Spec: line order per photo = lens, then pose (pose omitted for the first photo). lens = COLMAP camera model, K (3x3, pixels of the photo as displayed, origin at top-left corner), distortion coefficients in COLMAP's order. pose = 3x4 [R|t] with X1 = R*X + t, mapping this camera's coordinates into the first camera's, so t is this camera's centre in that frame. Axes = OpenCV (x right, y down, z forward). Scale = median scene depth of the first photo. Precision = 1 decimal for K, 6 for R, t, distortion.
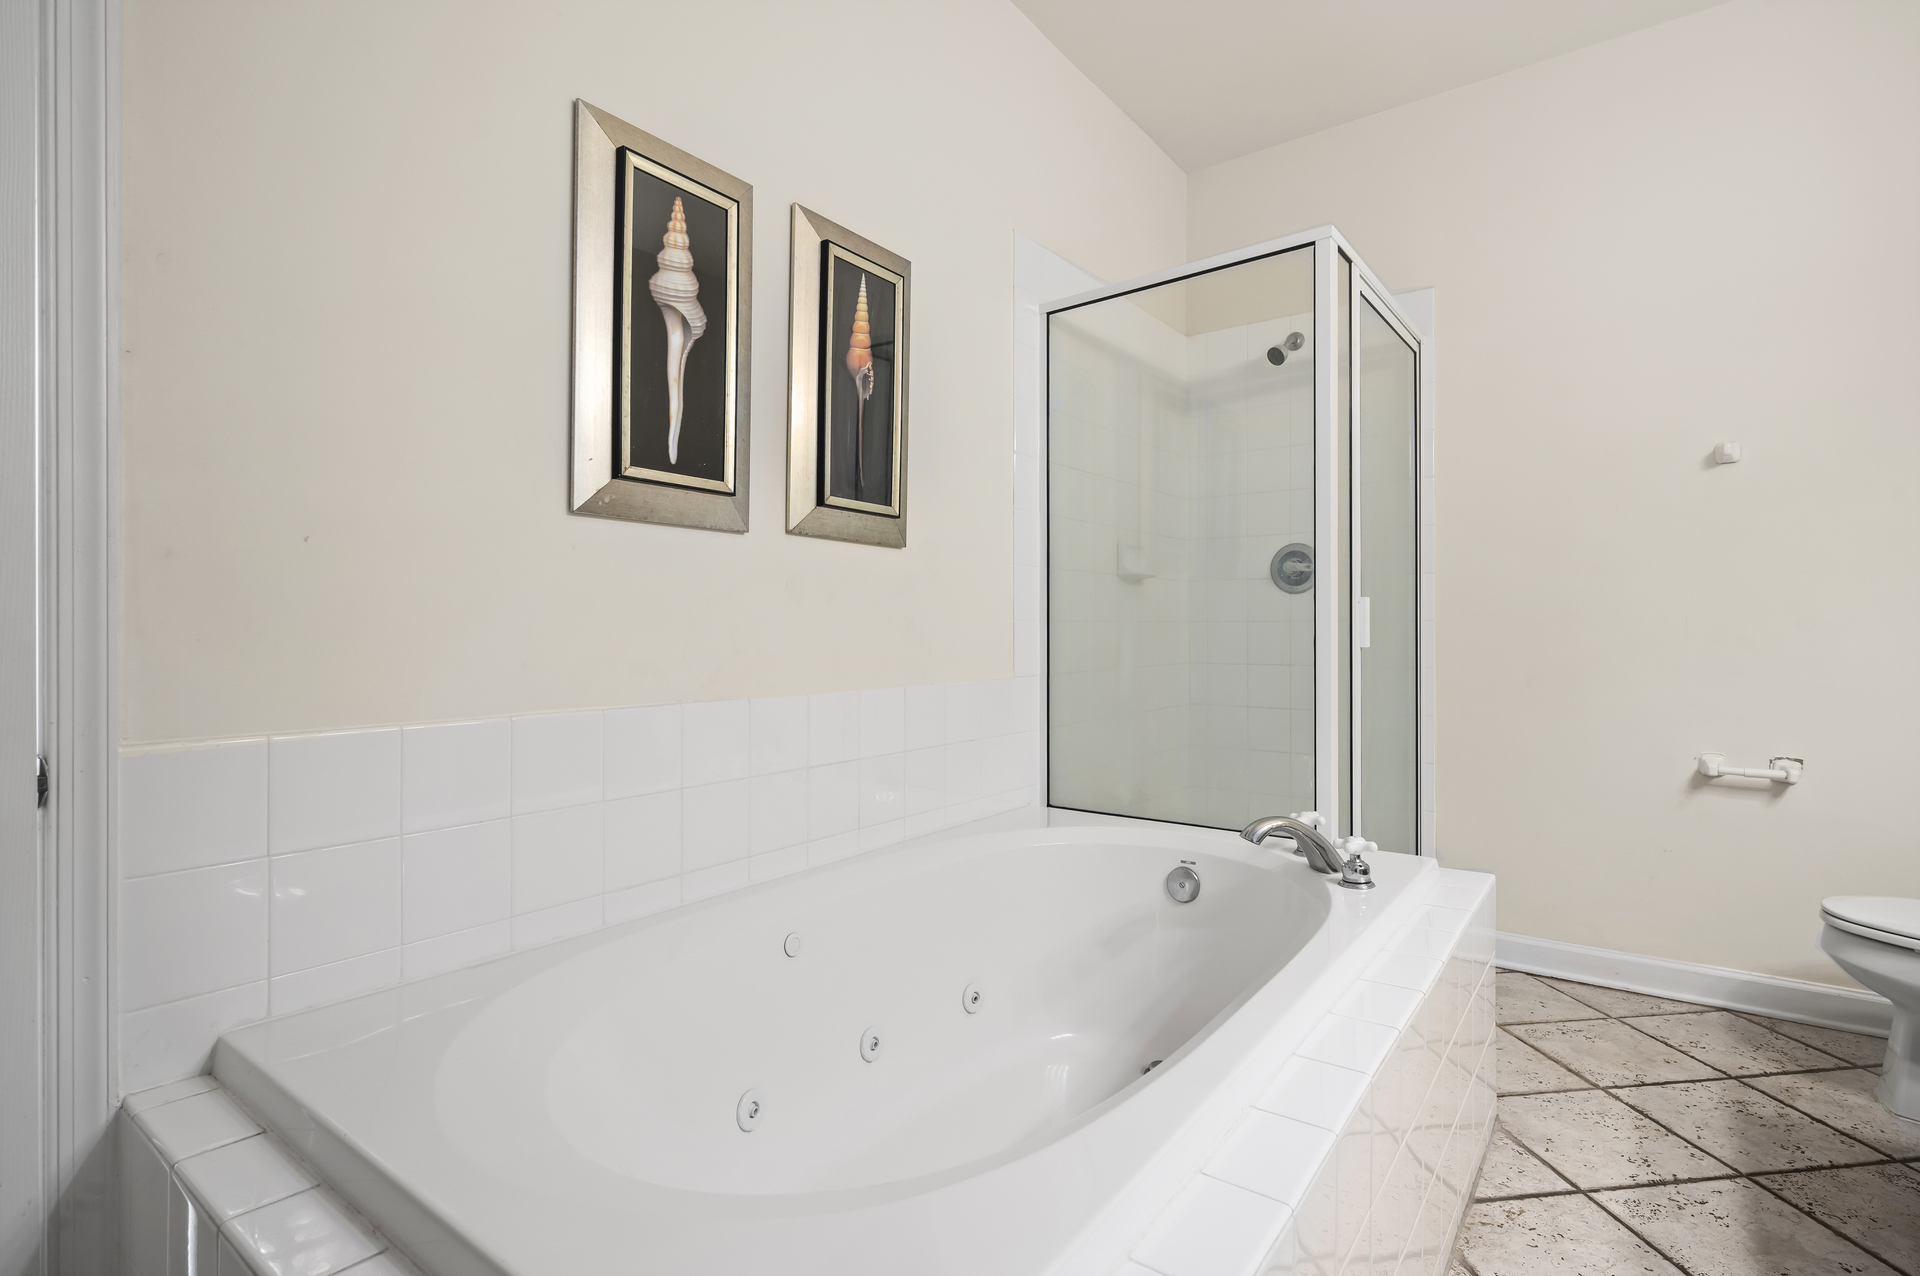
lens RADIAL K [[916.7, 0, 958.5], [0, 916.7, 641.7], [0, 0, 1]] dist [0.006400, 0.000680]
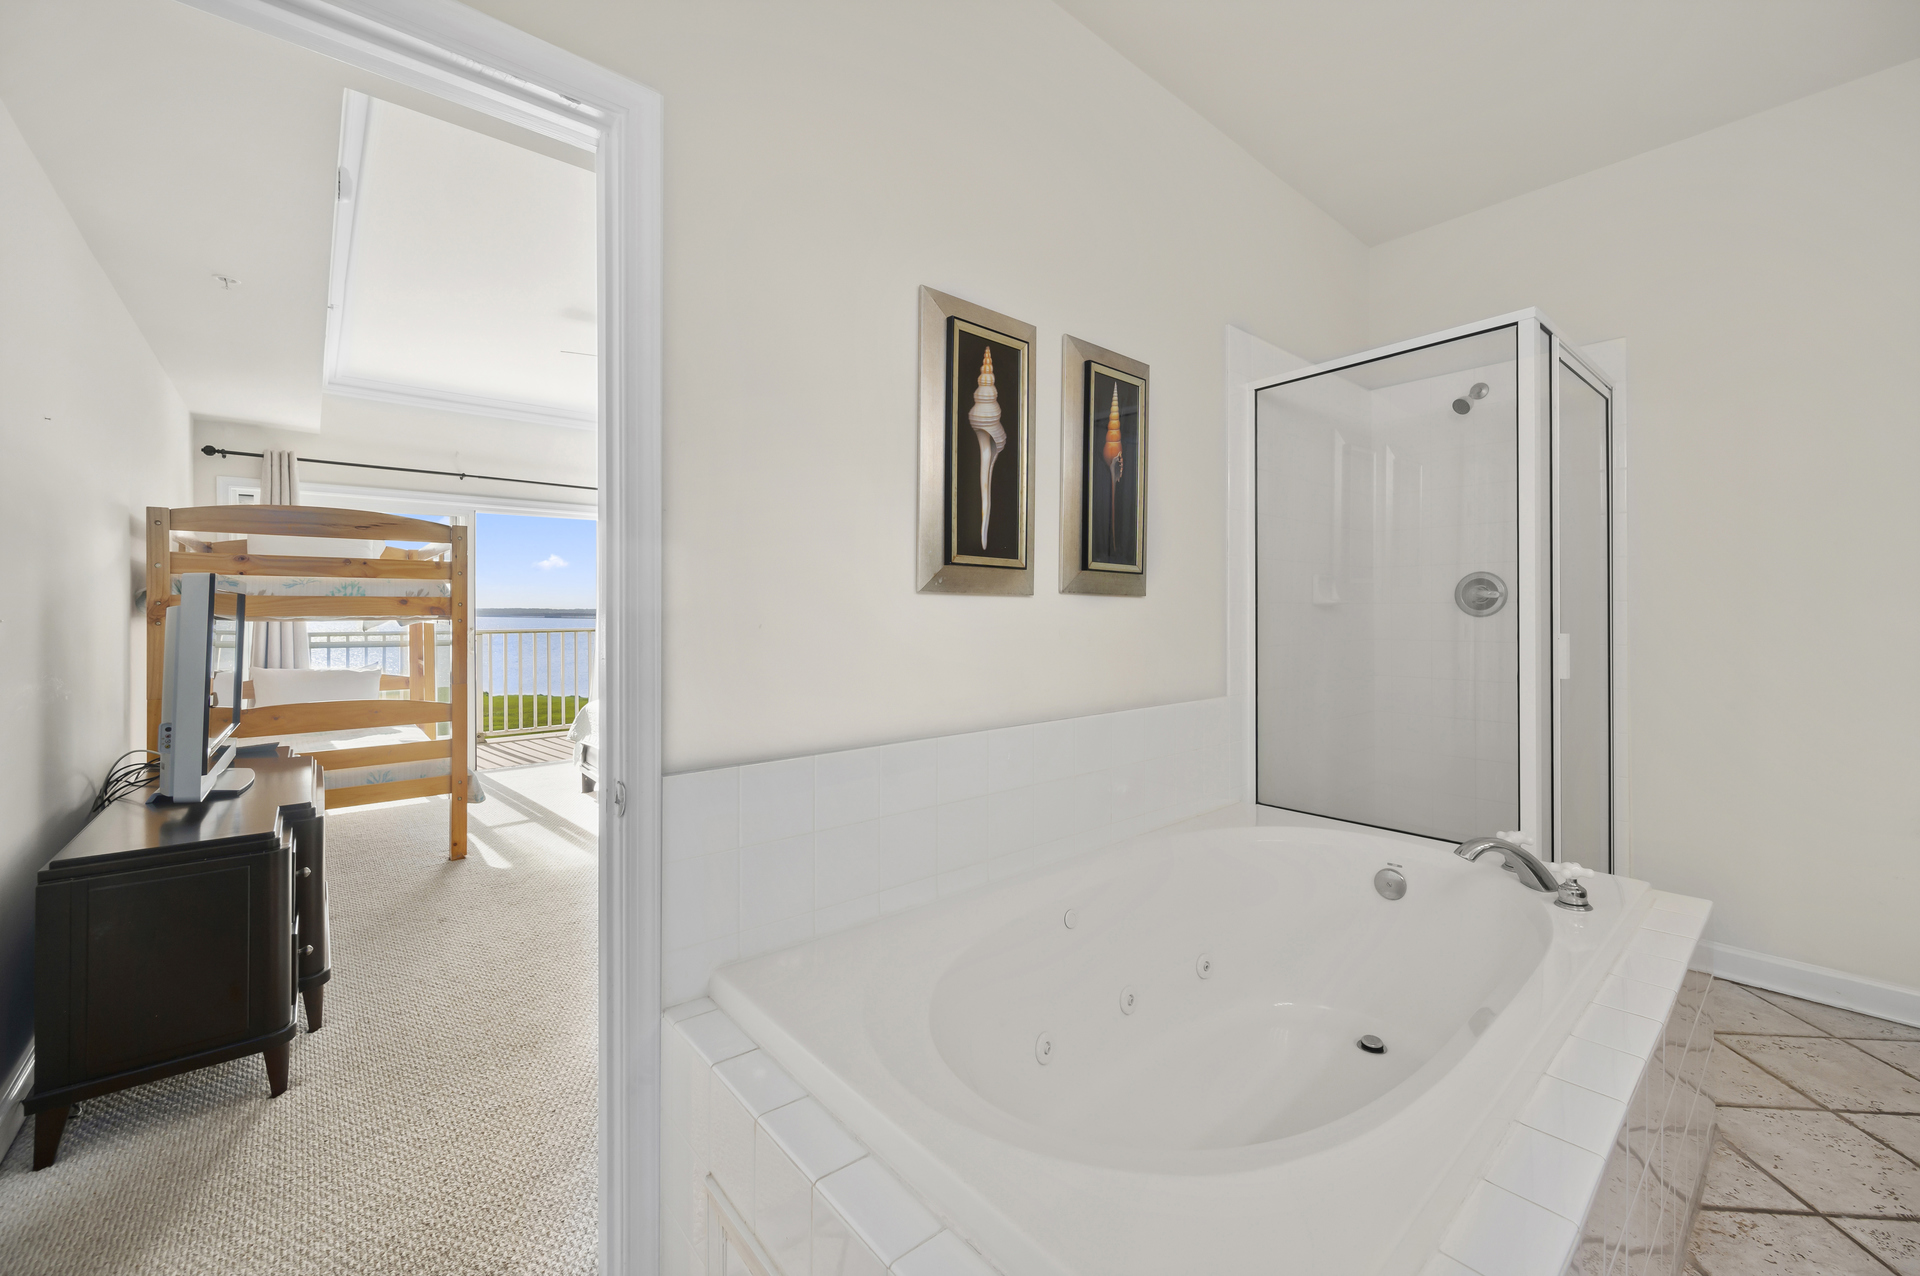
lens RADIAL K [[757.8, 0, 964.9], [0, 757.8, 621.2], [0, 0, 1]] dist [0.001849, 0.000593]
pose [[0.978001, 0.000699, -0.208599, -0.091848], [-0.001558, 0.999991, -0.003951, -0.071863], [0.208594, 0.004189, 0.977993, -0.058434]]
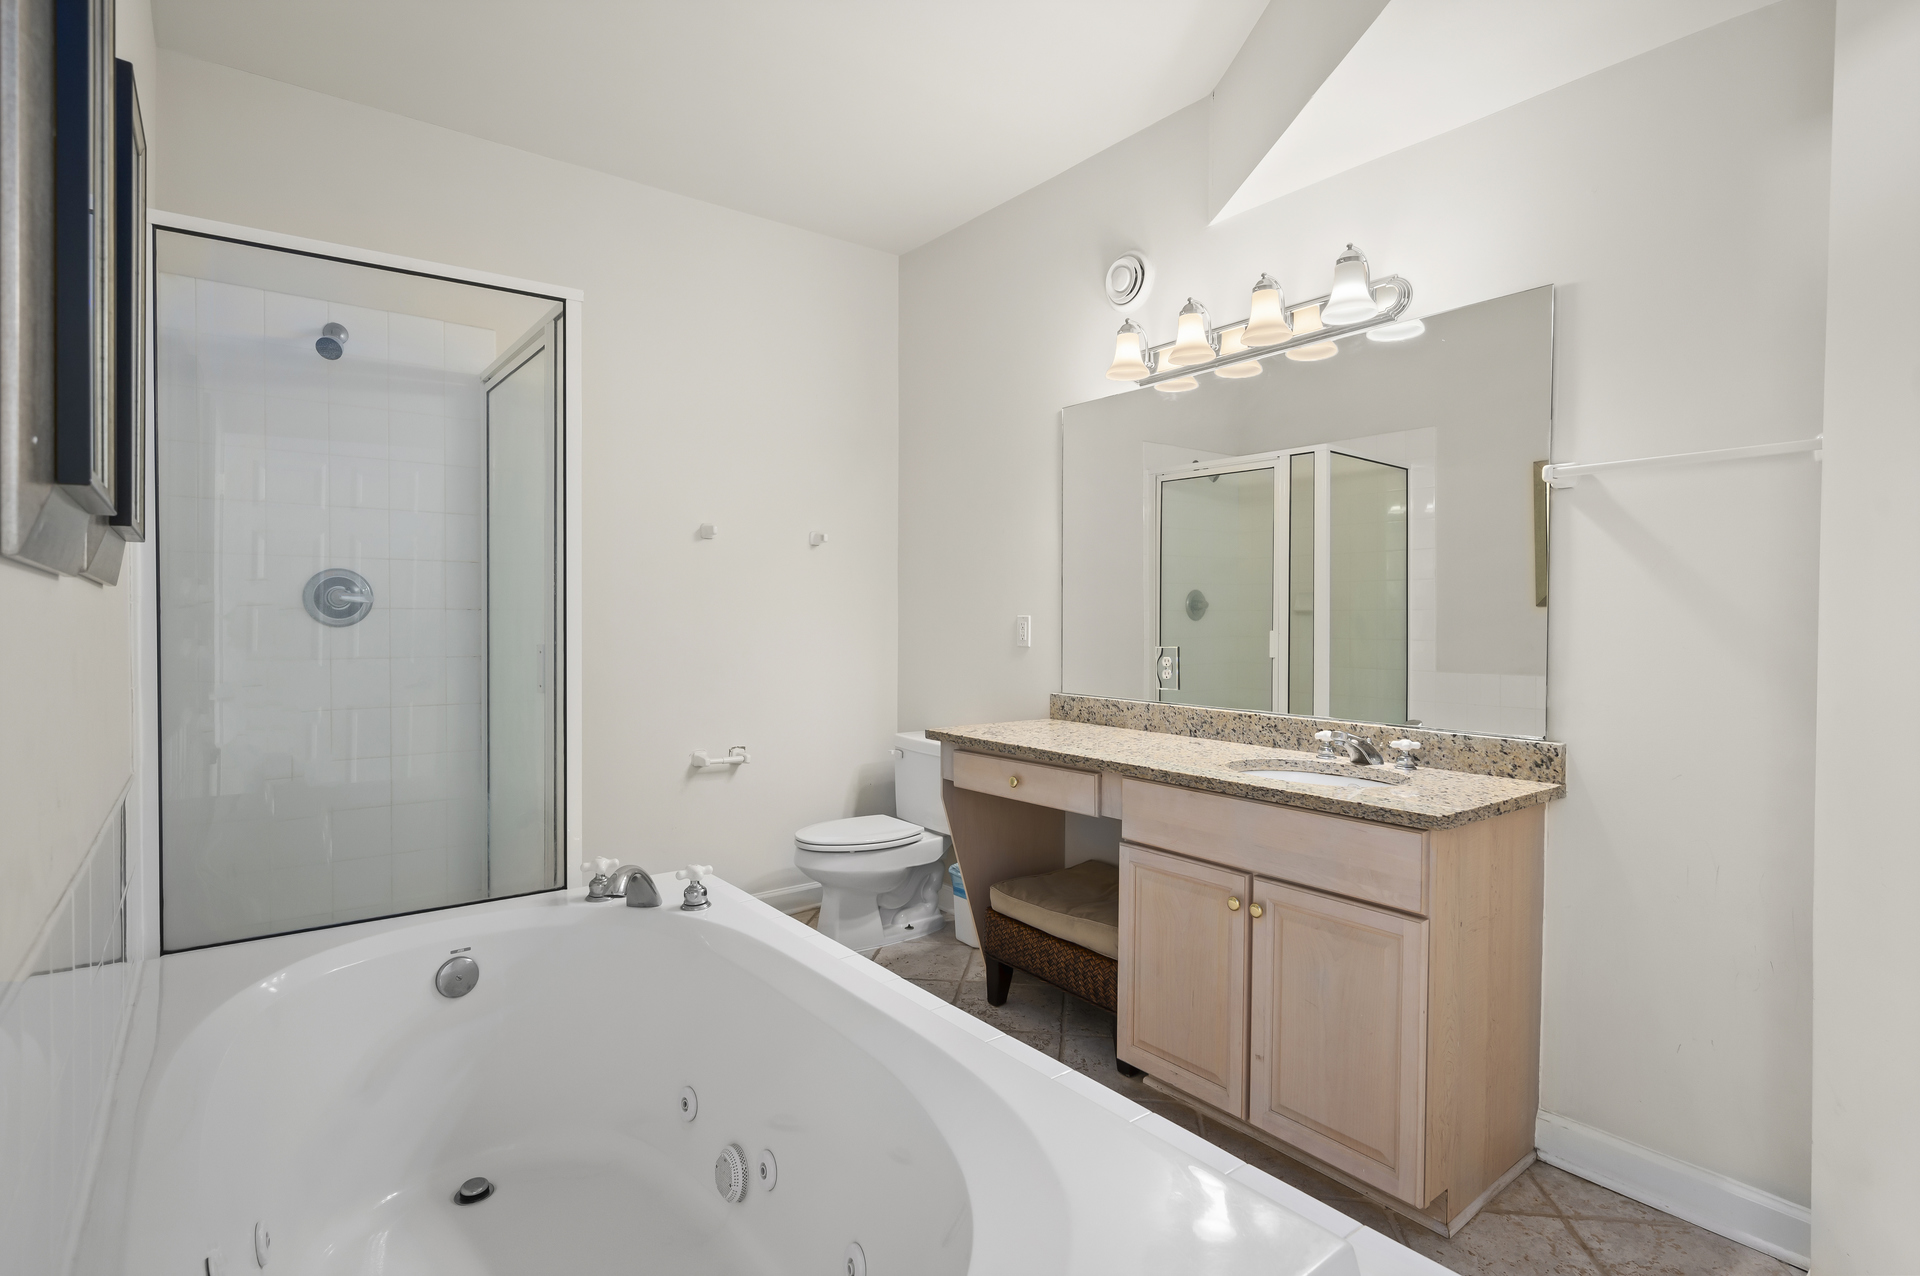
lens RADIAL K [[916.7, 0, 948.5], [0, 916.7, 633.7], [0, 0, 1]] dist [0.006400, 0.000680]
pose [[0.236885, -0.006982, 0.971513, -0.586902], [-0.002141, 0.999968, 0.007709, -0.089257], [-0.971535, -0.003906, 0.236862, 0.372496]]
